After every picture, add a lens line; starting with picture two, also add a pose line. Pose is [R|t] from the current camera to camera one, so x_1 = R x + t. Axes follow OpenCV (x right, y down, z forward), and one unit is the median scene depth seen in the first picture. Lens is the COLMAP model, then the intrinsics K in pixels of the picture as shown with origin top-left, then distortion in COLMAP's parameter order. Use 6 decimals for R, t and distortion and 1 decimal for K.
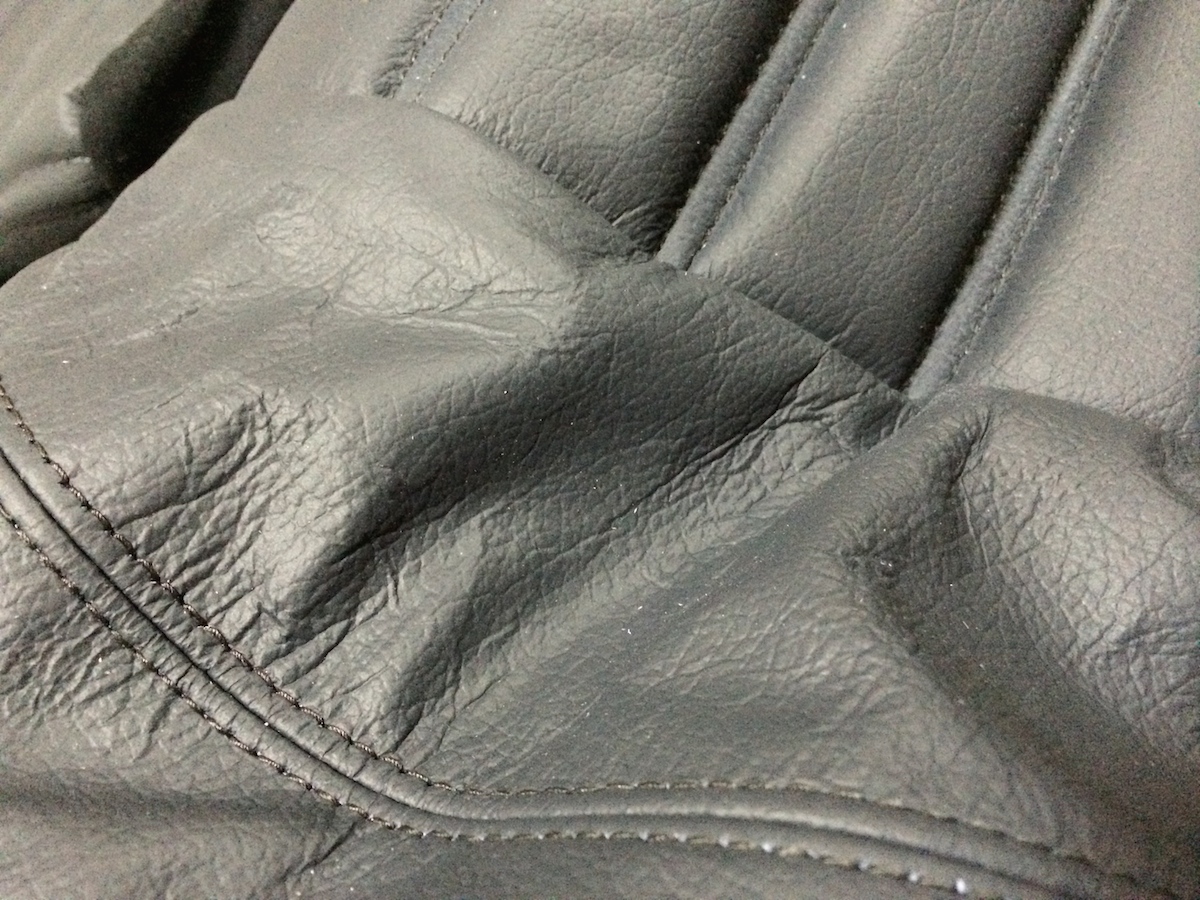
lens RADIAL K [[1047.6, 0, 602.6], [0, 1047.6, 451.0], [0, 0, 1]] dist [0.009687, -0.002691]
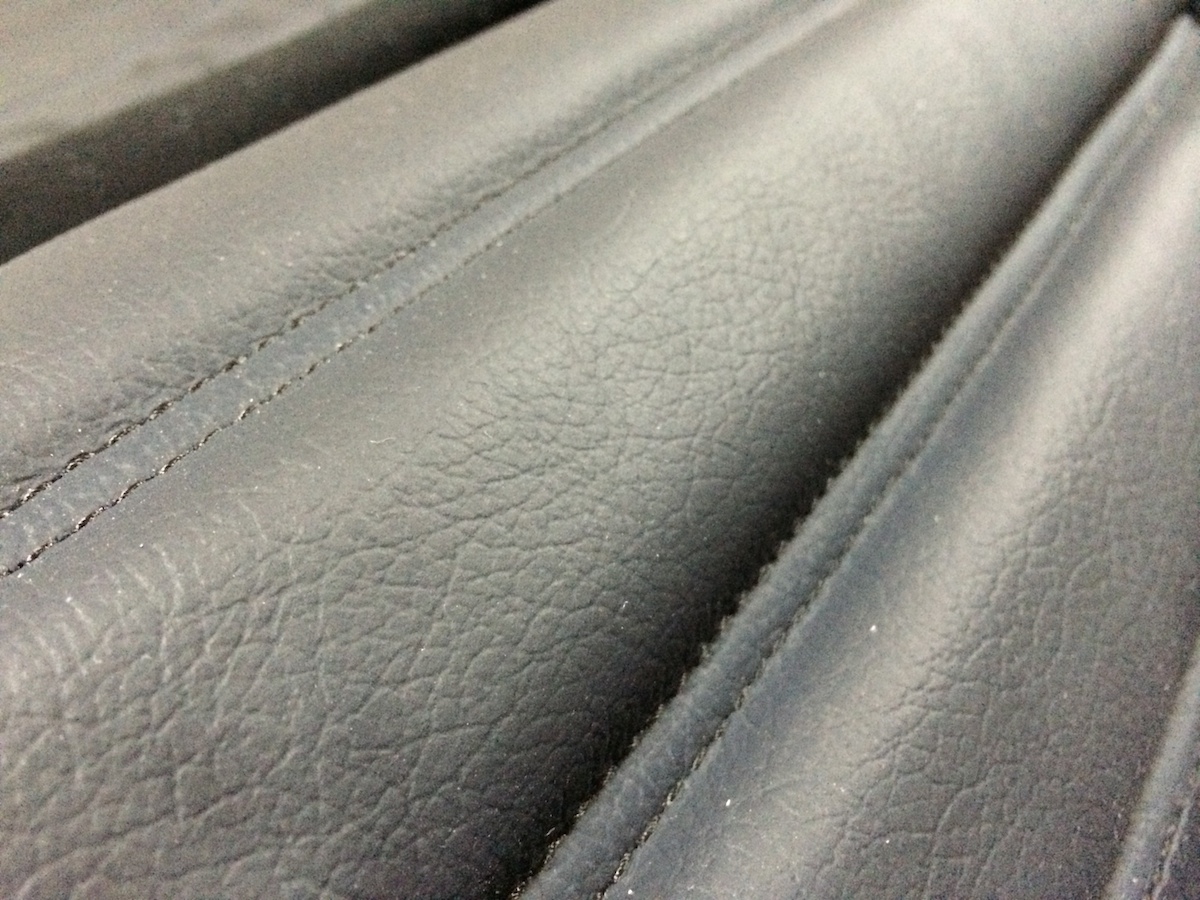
lens RADIAL K [[1047.6, 0, 599.1], [0, 1047.6, 449.1], [0, 0, 1]] dist [0.009687, -0.002691]
pose [[0.952596, 0.277416, 0.124902, 0.061680], [-0.226990, 0.921426, -0.315356, -0.394358], [-0.202573, 0.272055, 0.940718, 0.498646]]
